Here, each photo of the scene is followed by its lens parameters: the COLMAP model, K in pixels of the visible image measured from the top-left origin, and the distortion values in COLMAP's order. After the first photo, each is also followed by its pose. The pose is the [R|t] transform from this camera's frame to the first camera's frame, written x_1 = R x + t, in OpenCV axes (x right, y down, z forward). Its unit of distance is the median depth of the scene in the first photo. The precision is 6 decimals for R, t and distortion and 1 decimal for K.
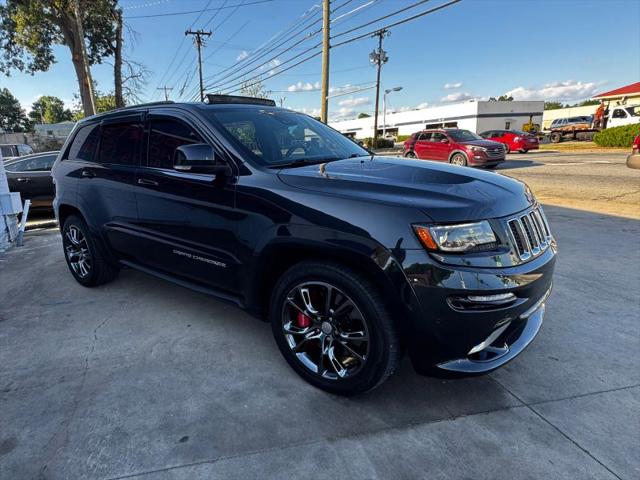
lens RADIAL K [[386.0, 0, 274.3], [0, 386.0, 241.2], [0, 0, 1]] dist [-0.003758, -0.000084]
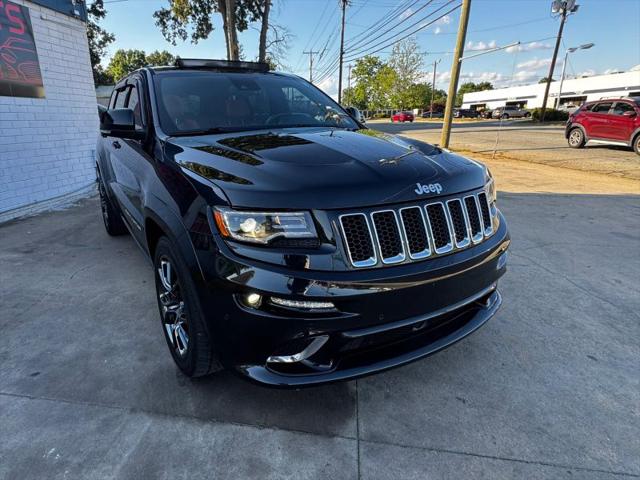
lens RADIAL K [[386.0, 0, 274.3], [0, 386.0, 241.2], [0, 0, 1]] dist [-0.003758, -0.000084]
pose [[0.934260, 0.134858, -0.330109, 0.052087], [-0.108125, 0.989282, 0.098138, -0.004262], [0.339805, -0.055993, 0.938828, 0.013759]]
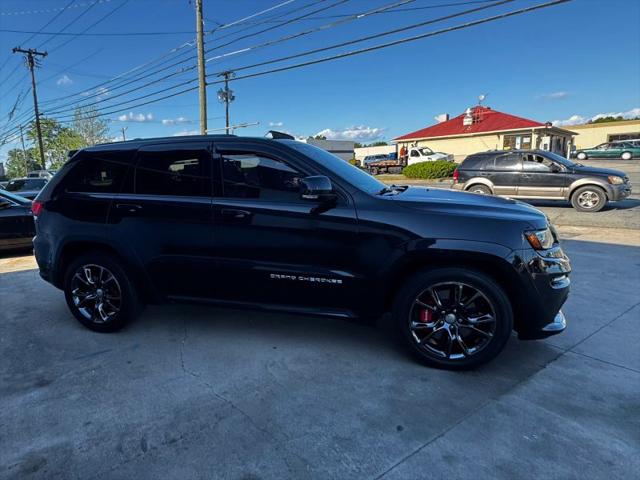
lens RADIAL K [[386.0, 0, 274.3], [0, 386.0, 241.2], [0, 0, 1]] dist [-0.003758, -0.000084]
pose [[0.919572, -0.060597, 0.388222, -0.069233], [0.090372, 0.994166, -0.058885, -0.000492], [-0.382389, 0.089233, 0.919683, 0.002516]]
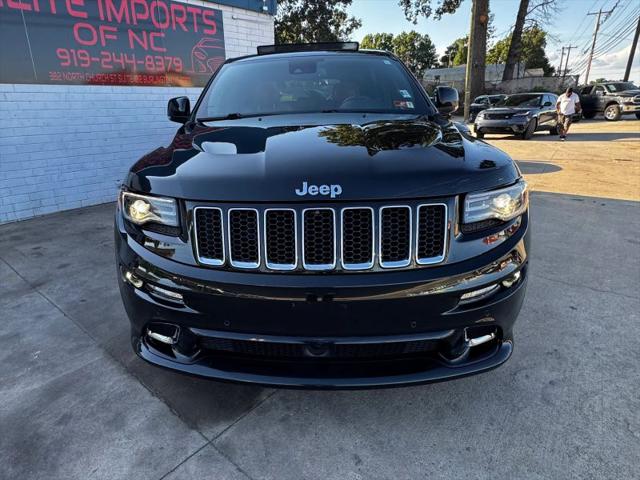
lens RADIAL K [[386.0, 0, 274.3], [0, 386.0, 241.2], [0, 0, 1]] dist [-0.003758, -0.000084]
pose [[0.594074, 0.286460, -0.751676, 0.090156], [-0.186124, 0.958036, 0.218002, -0.012727], [0.782582, 0.010396, 0.622461, 0.044798]]
